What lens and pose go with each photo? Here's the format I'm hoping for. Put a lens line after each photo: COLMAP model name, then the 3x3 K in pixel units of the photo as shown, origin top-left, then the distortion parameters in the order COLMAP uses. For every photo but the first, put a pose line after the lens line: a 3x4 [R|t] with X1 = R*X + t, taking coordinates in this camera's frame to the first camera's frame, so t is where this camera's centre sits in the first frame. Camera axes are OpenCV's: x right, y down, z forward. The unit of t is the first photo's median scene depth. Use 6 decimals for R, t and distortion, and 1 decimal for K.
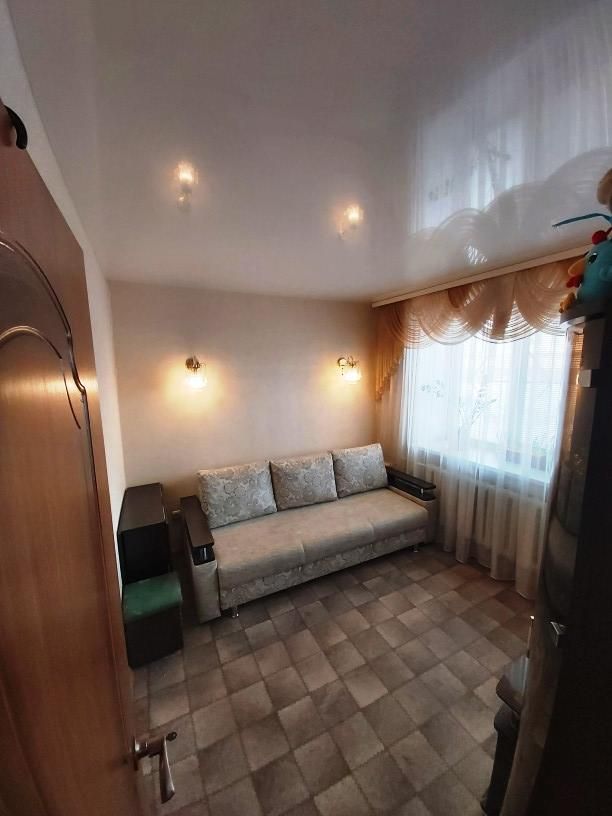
lens RADIAL K [[320.4, 0, 305.0], [0, 320.4, 404.3], [0, 0, 1]] dist [0.000188, -0.004530]
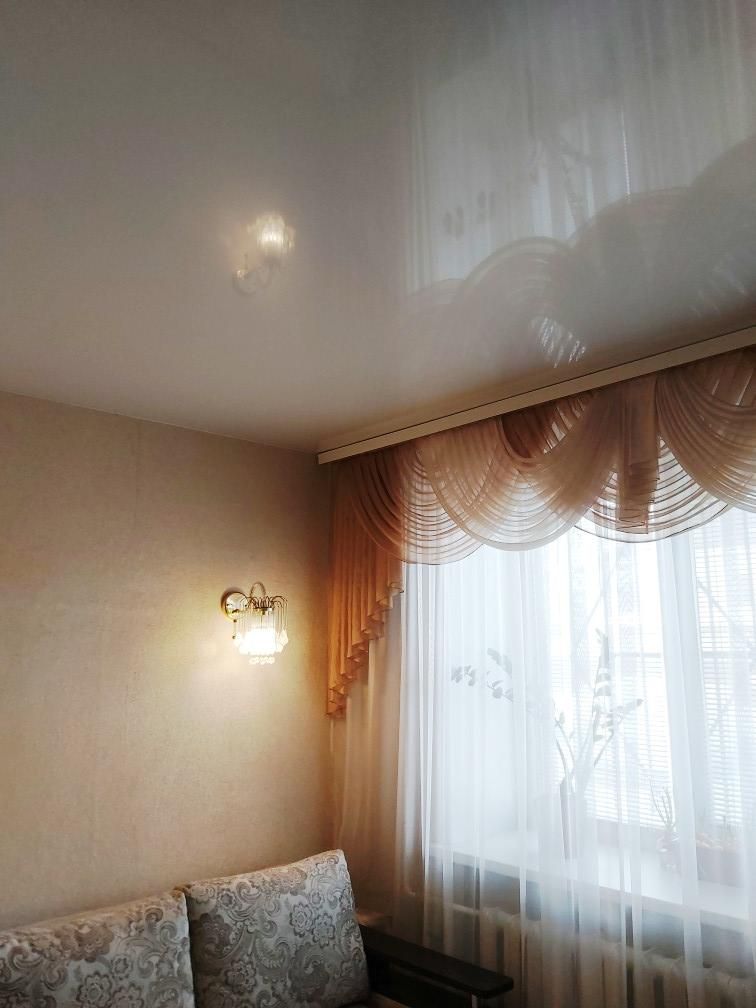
lens RADIAL K [[775.8, 0, 375.8], [0, 775.8, 484.9], [0, 0, 1]] dist [0.046982, -0.095366]
pose [[0.964154, 0.059346, 0.258622, 0.044035], [0.027419, 0.947168, -0.319565, 0.028706], [-0.263923, 0.315201, 0.911588, 0.168365]]
